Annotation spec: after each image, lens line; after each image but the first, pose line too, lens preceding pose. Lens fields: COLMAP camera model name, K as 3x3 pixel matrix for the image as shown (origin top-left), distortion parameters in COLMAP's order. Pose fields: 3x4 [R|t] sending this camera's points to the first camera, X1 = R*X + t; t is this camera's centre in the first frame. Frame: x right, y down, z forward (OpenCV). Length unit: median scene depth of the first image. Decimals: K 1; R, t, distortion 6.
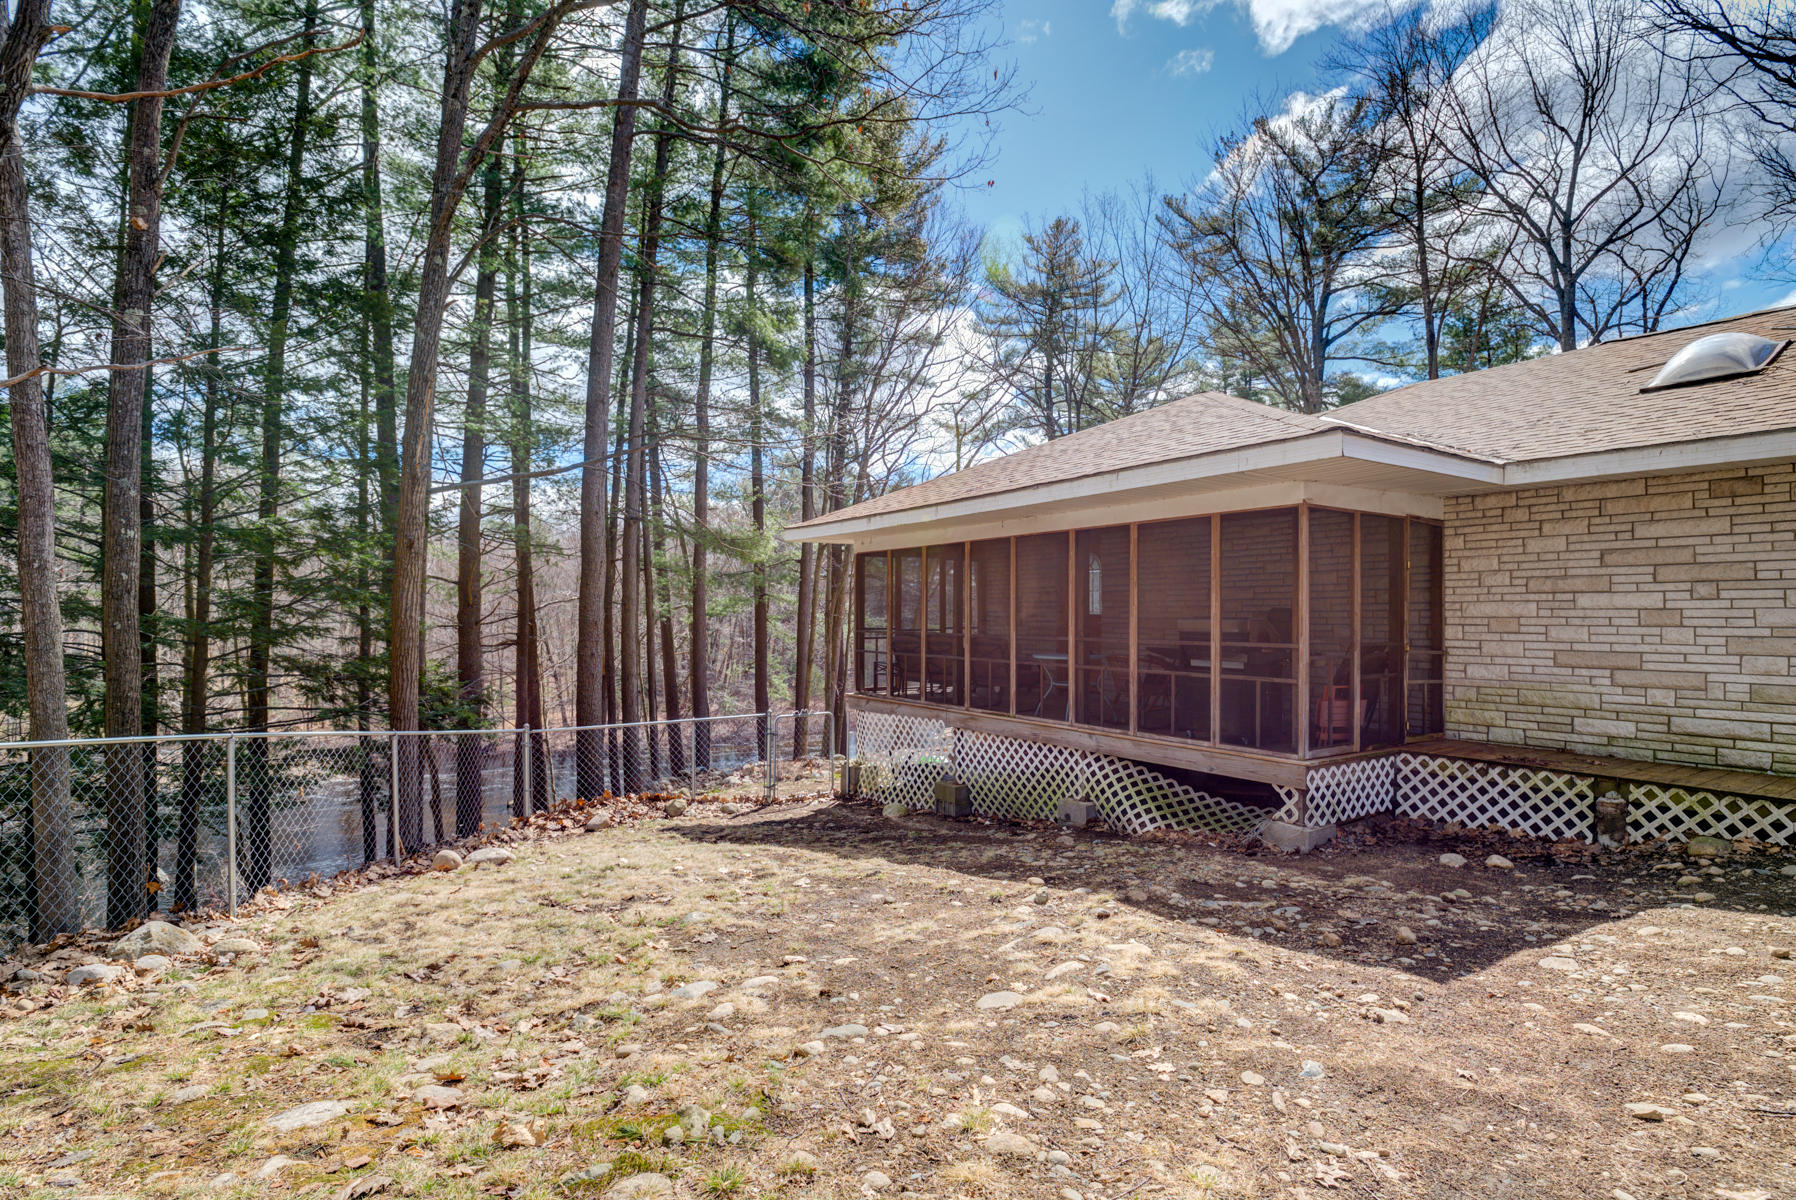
lens RADIAL K [[871.7, 0, 905.1], [0, 871.7, 604.6], [0, 0, 1]] dist [-0.020882, -0.007855]
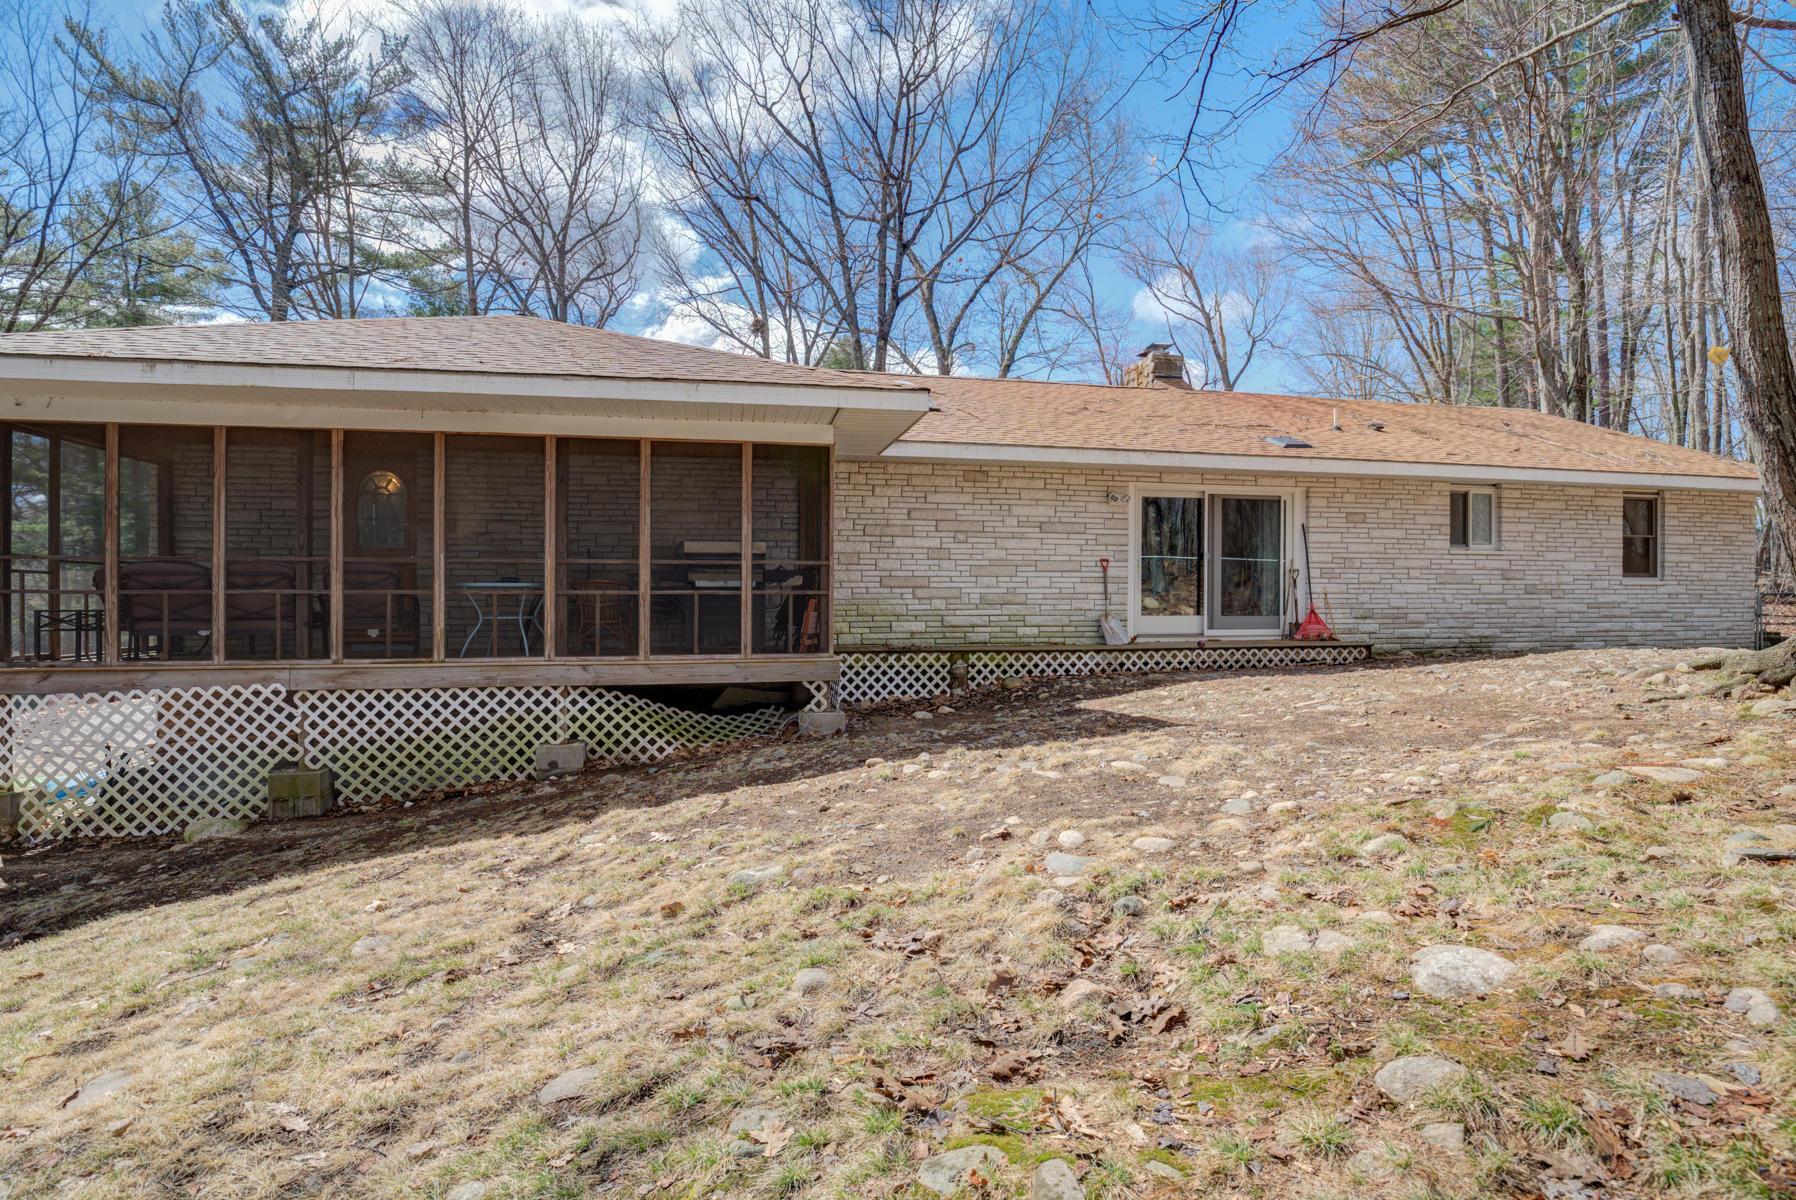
lens RADIAL K [[871.7, 0, 905.1], [0, 871.7, 604.6], [0, 0, 1]] dist [-0.020882, -0.007855]
pose [[0.370873, -0.005542, 0.928667, -0.603105], [-0.009324, 0.999910, 0.009691, 0.089627], [-0.928637, -0.012253, 0.370788, 0.438447]]
